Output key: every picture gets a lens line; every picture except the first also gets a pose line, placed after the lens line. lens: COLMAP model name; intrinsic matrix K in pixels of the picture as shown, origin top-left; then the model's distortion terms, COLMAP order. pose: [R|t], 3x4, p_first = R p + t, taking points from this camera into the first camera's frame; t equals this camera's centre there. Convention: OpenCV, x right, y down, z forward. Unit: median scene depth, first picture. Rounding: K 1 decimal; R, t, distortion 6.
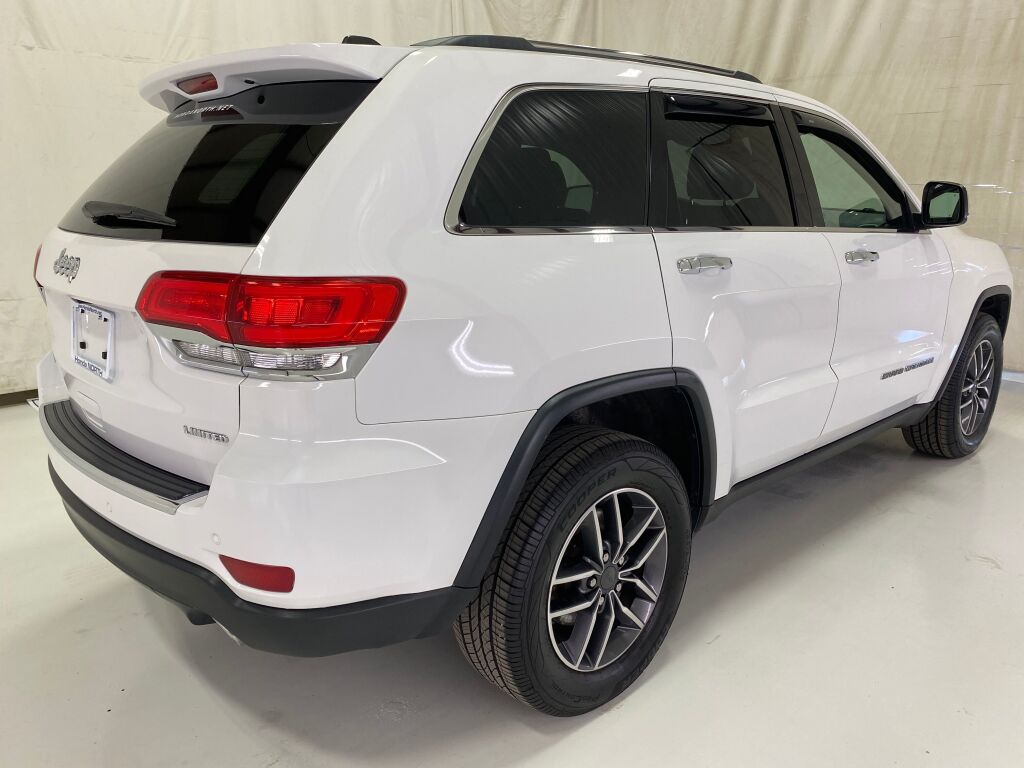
lens RADIAL K [[770.9, 0, 516.2], [0, 770.9, 367.6], [0, 0, 1]] dist [0.035832, -0.041113]
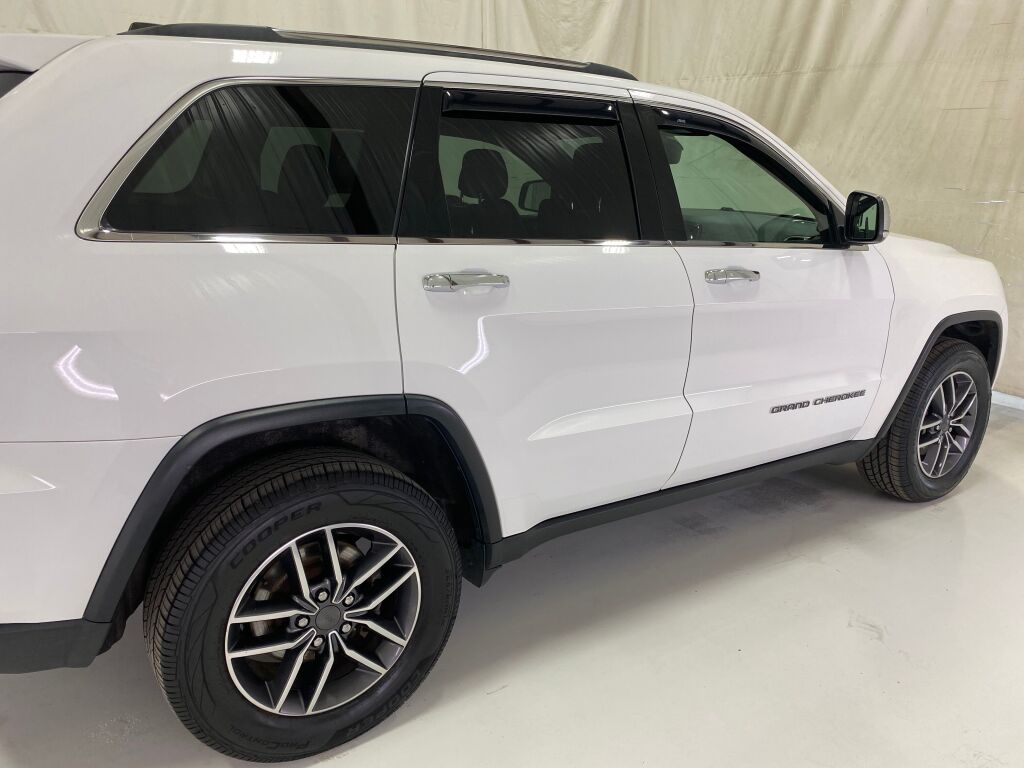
lens RADIAL K [[773.9, 0, 510.5], [0, 773.9, 370.8], [0, 0, 1]] dist [0.032154, -0.033261]
pose [[0.989358, 0.062330, -0.131475, 0.318186], [-0.059622, 0.997922, 0.024445, -0.041043], [0.132725, -0.016346, 0.991018, 0.085663]]
